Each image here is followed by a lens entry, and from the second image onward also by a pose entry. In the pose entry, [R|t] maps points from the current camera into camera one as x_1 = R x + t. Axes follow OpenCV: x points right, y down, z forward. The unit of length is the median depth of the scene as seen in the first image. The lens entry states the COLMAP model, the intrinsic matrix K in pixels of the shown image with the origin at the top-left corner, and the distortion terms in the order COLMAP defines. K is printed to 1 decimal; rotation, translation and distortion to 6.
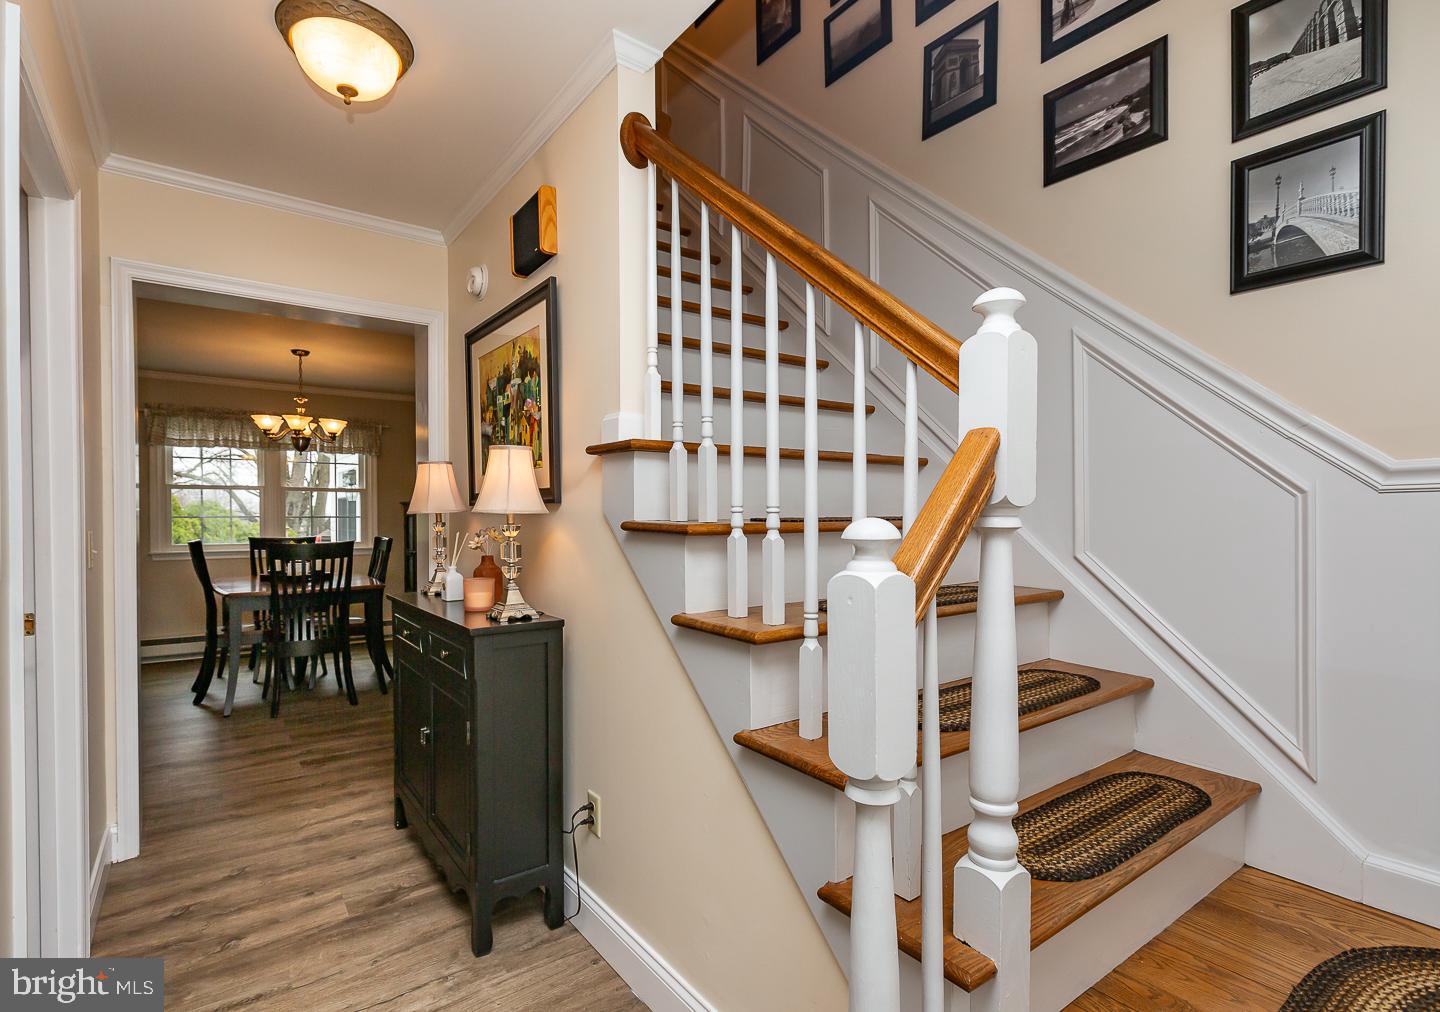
lens RADIAL K [[694.0, 0, 679.3], [0, 694.0, 525.4], [0, 0, 1]] dist [0.002647, -0.002197]
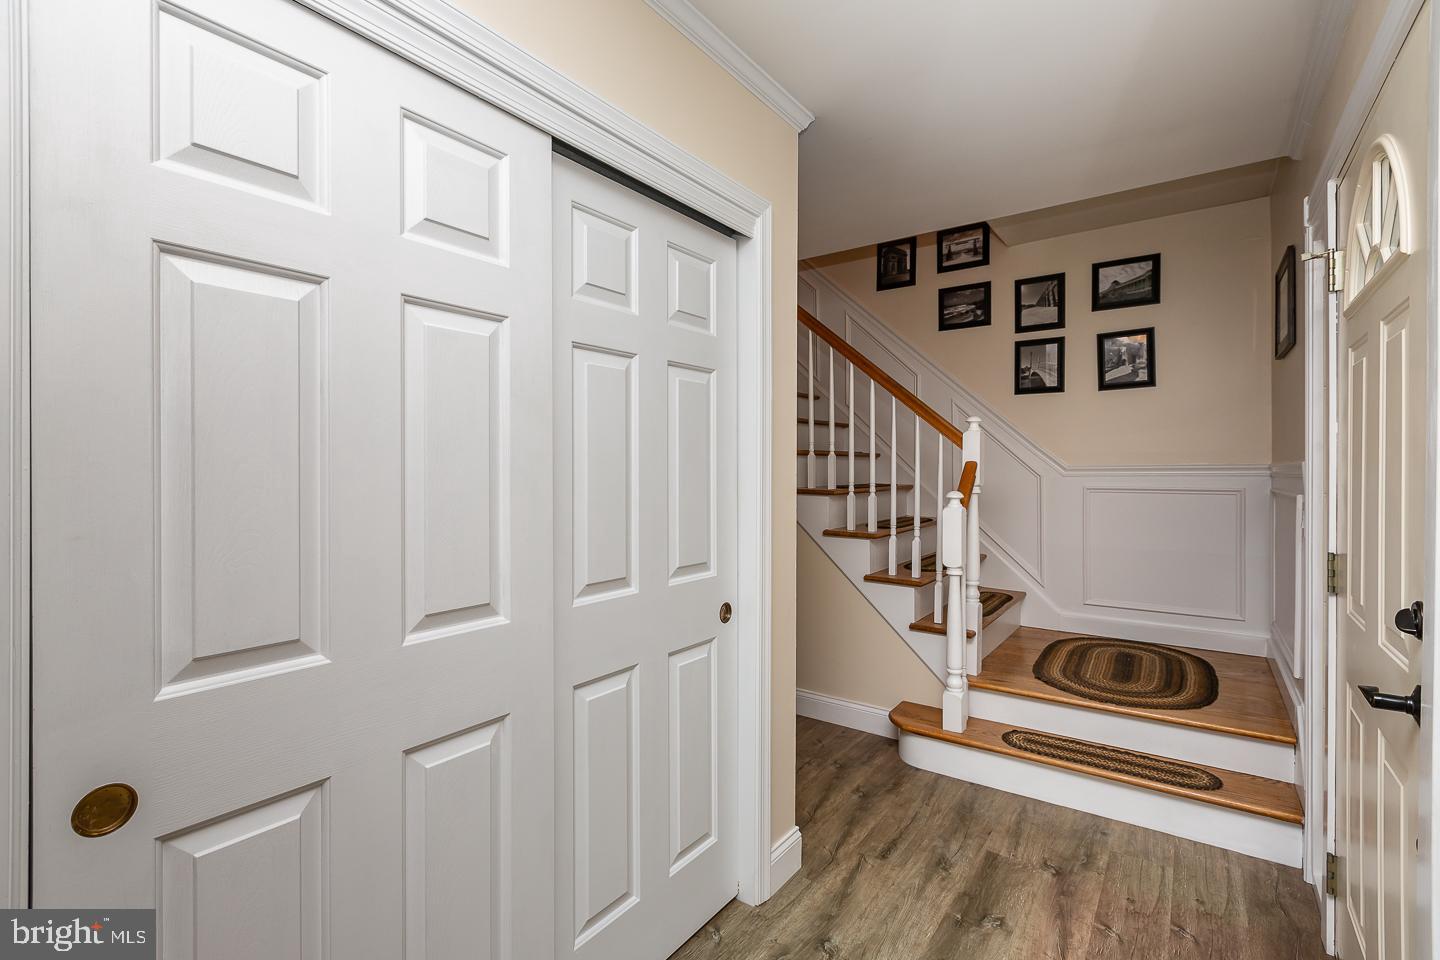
lens RADIAL K [[659.4, 0, 719.7], [0, 659.4, 474.4], [0, 0, 1]] dist [0.002457, 0.000456]
pose [[0.942612, -0.001329, 0.333889, -0.994907], [0.002762, 0.999989, -0.003818, -0.044275], [-0.333880, 0.004521, 0.942605, -0.873765]]
